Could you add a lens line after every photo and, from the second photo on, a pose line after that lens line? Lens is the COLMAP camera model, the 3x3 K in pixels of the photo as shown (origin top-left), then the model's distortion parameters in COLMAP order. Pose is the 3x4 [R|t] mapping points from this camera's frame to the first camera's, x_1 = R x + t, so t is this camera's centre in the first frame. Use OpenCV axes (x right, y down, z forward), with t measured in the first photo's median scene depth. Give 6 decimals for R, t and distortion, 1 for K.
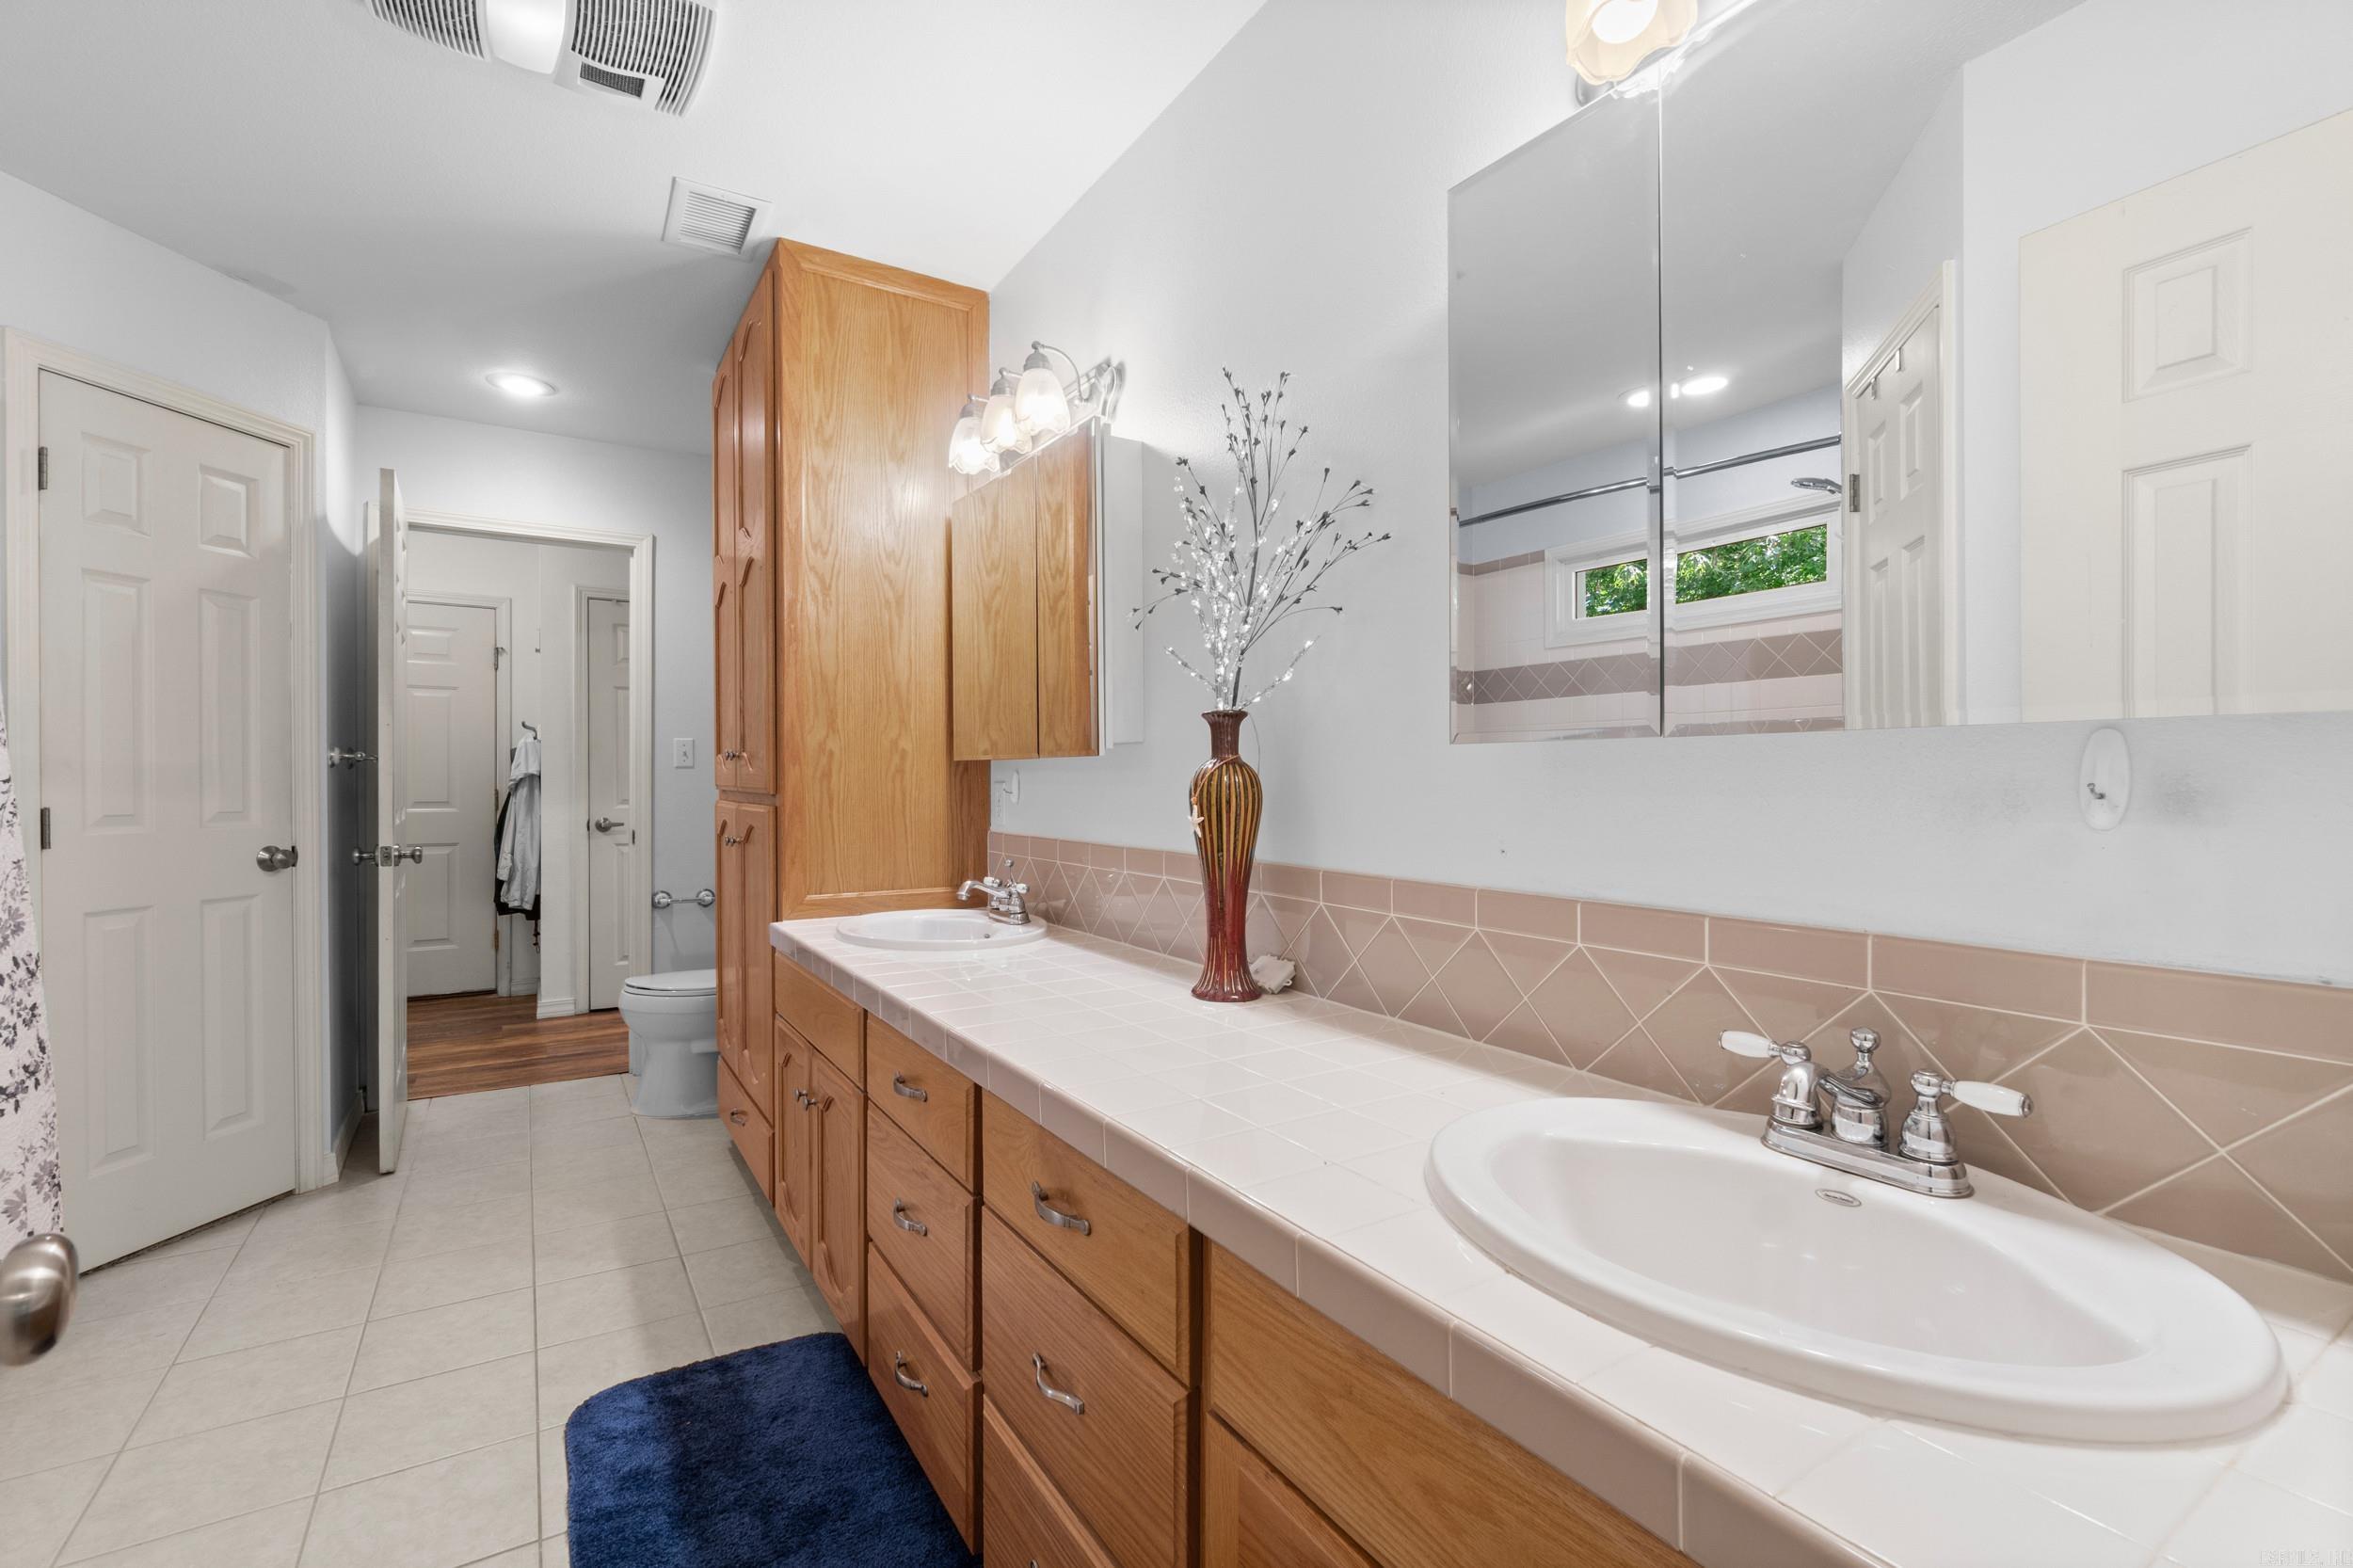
lens RADIAL K [[1027.5, 0, 1172.1], [0, 1027.5, 785.8], [0, 0, 1]] dist [-0.007944, 0.001890]
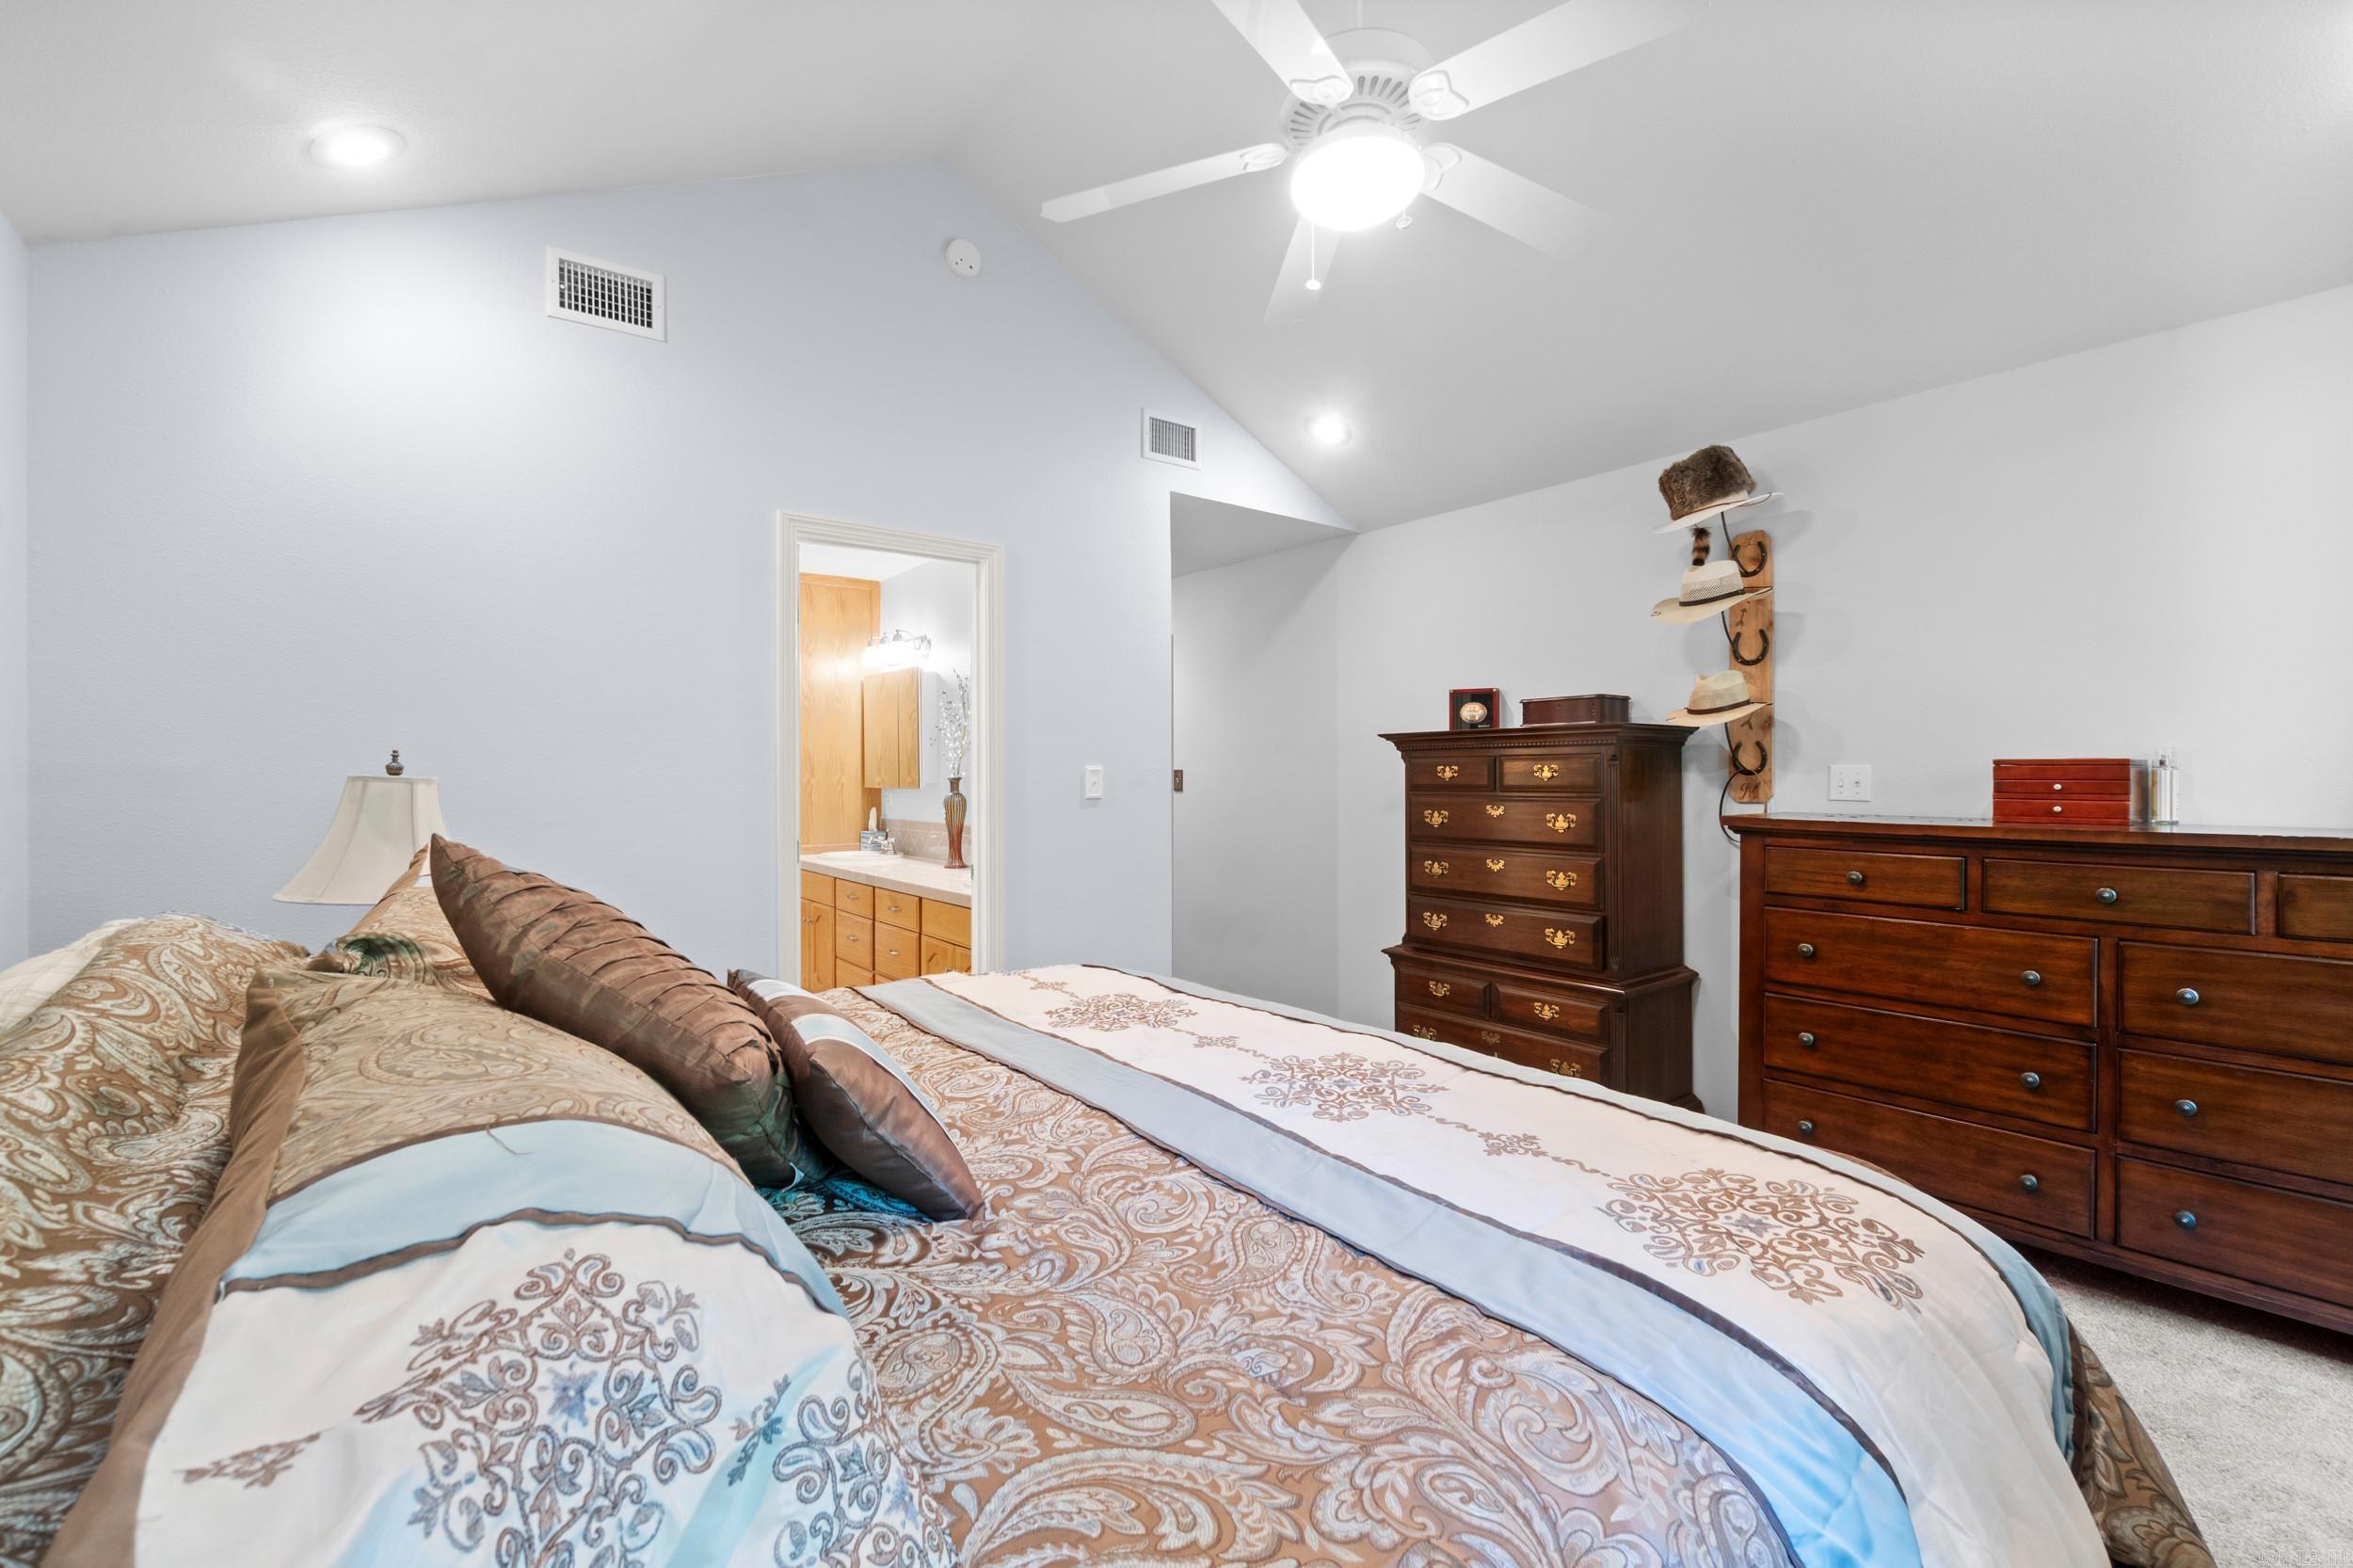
lens RADIAL K [[1027.5, 0, 1183.6], [0, 1027.5, 784.5], [0, 0, 1]] dist [-0.007944, 0.001890]
pose [[0.995013, 0.000689, 0.099746, 0.413520], [-0.000583, 0.999999, -0.001087, -0.046308], [-0.099747, 0.001023, 0.995012, -2.094496]]
